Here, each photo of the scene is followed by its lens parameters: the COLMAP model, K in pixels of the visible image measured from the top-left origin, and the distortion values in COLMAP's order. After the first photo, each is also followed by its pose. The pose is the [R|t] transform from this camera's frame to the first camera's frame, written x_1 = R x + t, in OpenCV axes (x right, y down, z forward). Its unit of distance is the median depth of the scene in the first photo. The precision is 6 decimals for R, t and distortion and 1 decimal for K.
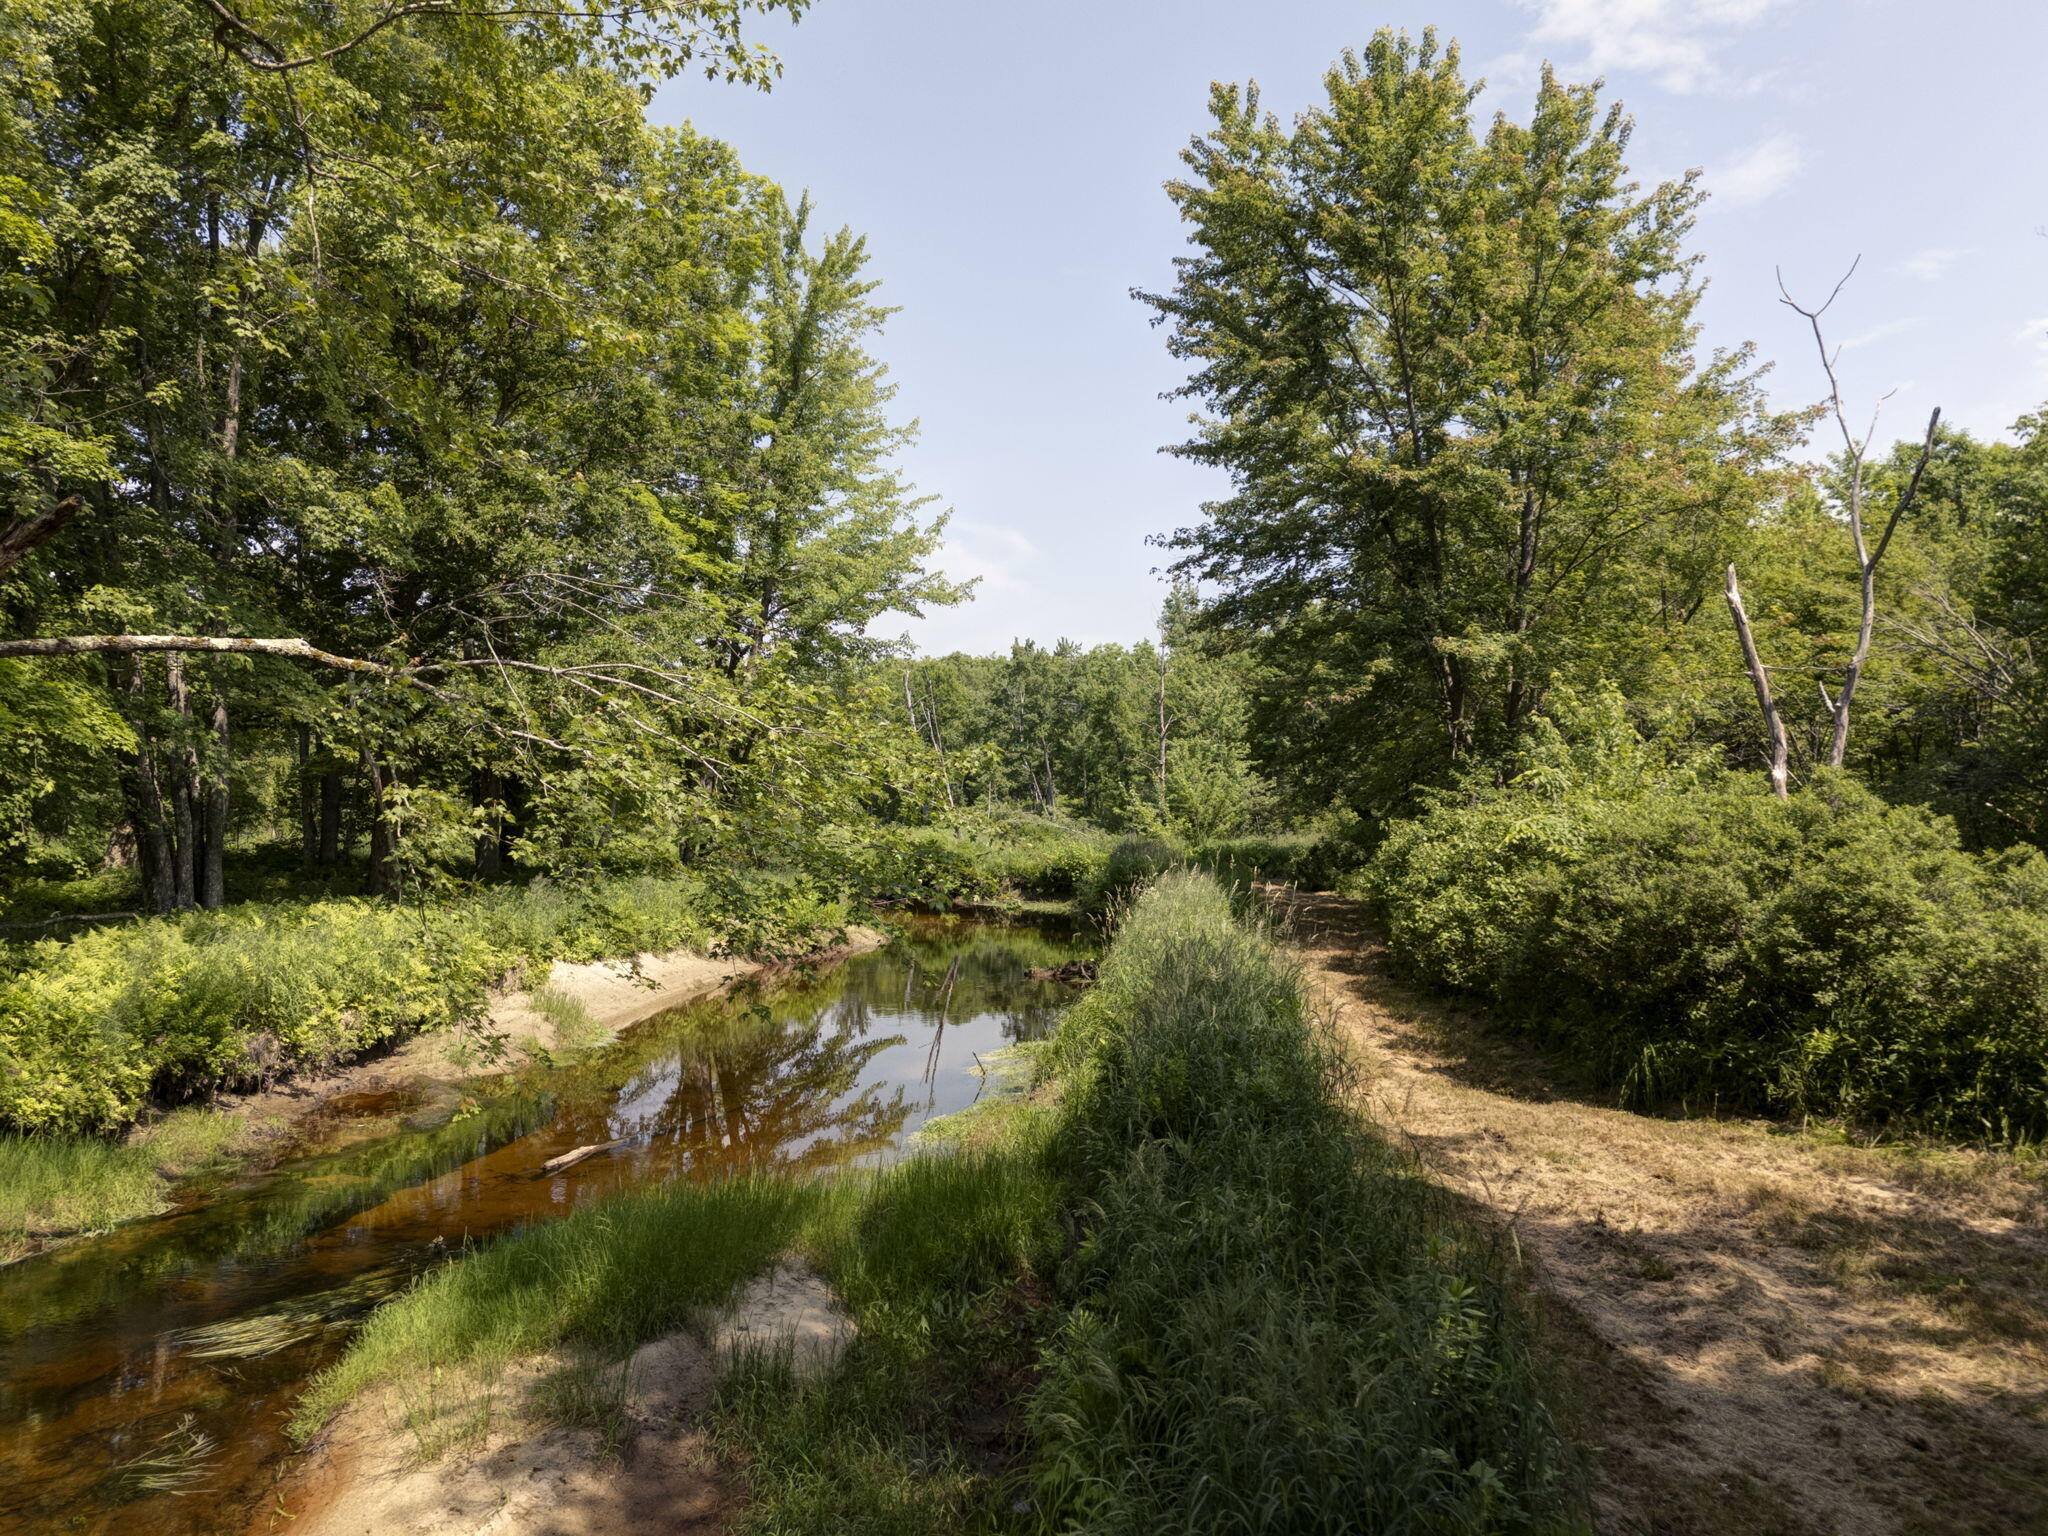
lens RADIAL K [[1494.5, 0, 1021.6], [0, 1494.5, 764.7], [0, 0, 1]] dist [-0.005329, -0.003486]
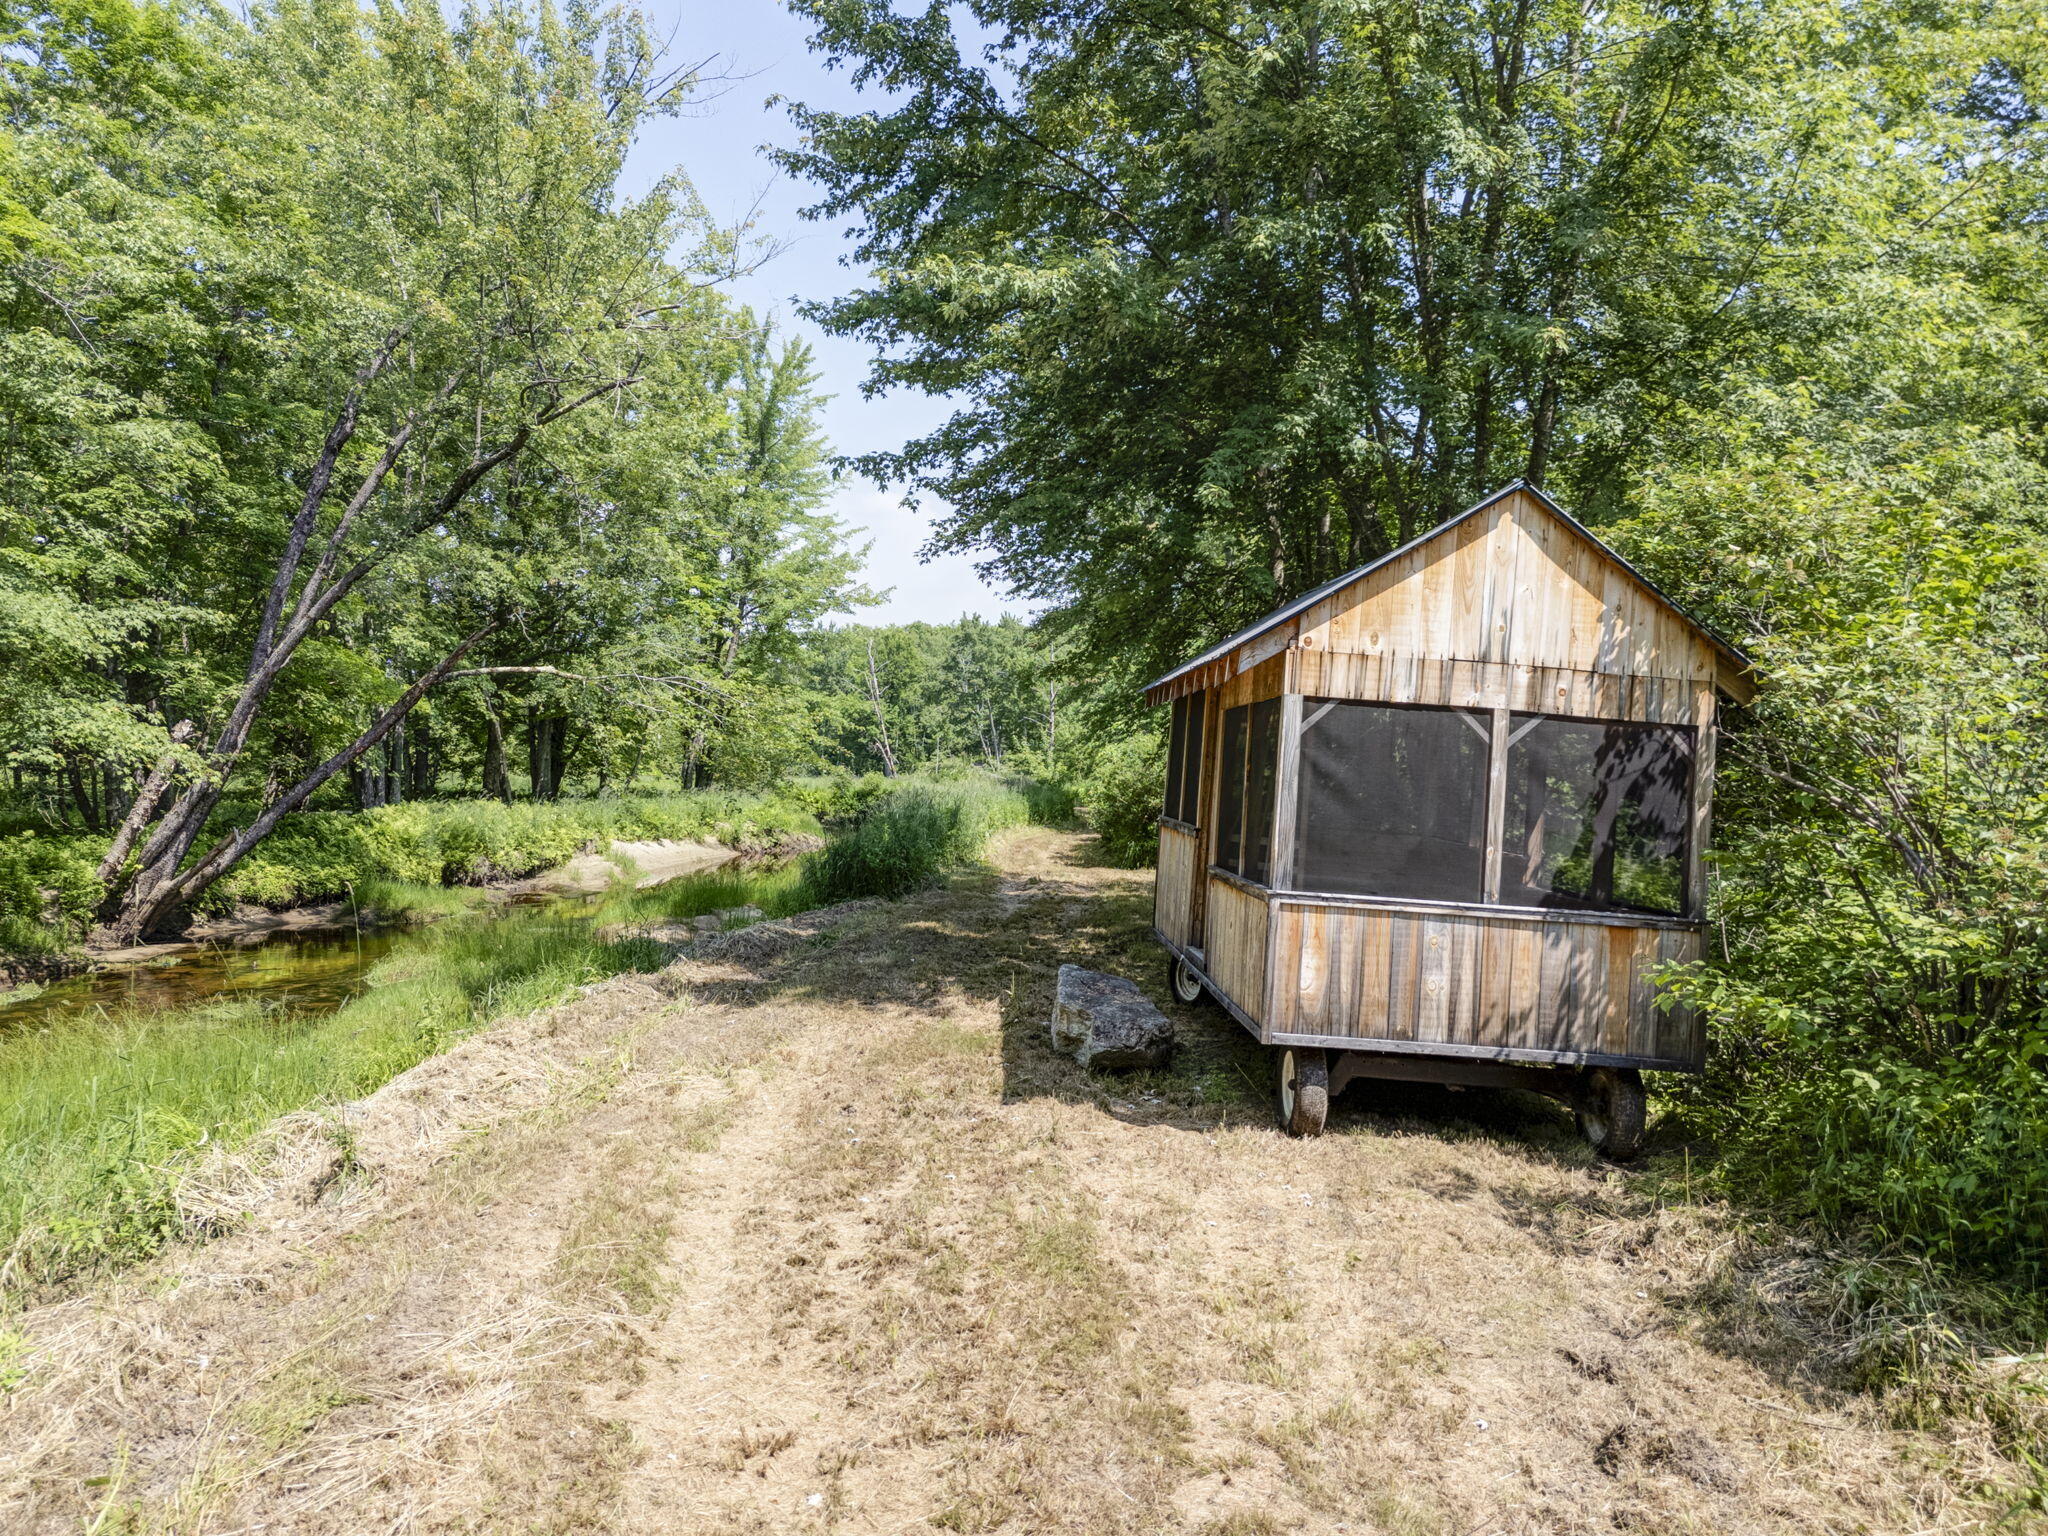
lens RADIAL K [[1494.5, 0, 1027.7], [0, 1494.5, 769.5], [0, 0, 1]] dist [-0.005329, -0.003486]
pose [[0.999859, 0.000092, 0.016820, 0.074788], [-0.000590, 0.999562, 0.029602, 0.003675], [-0.016810, -0.029607, 0.999420, -0.418497]]
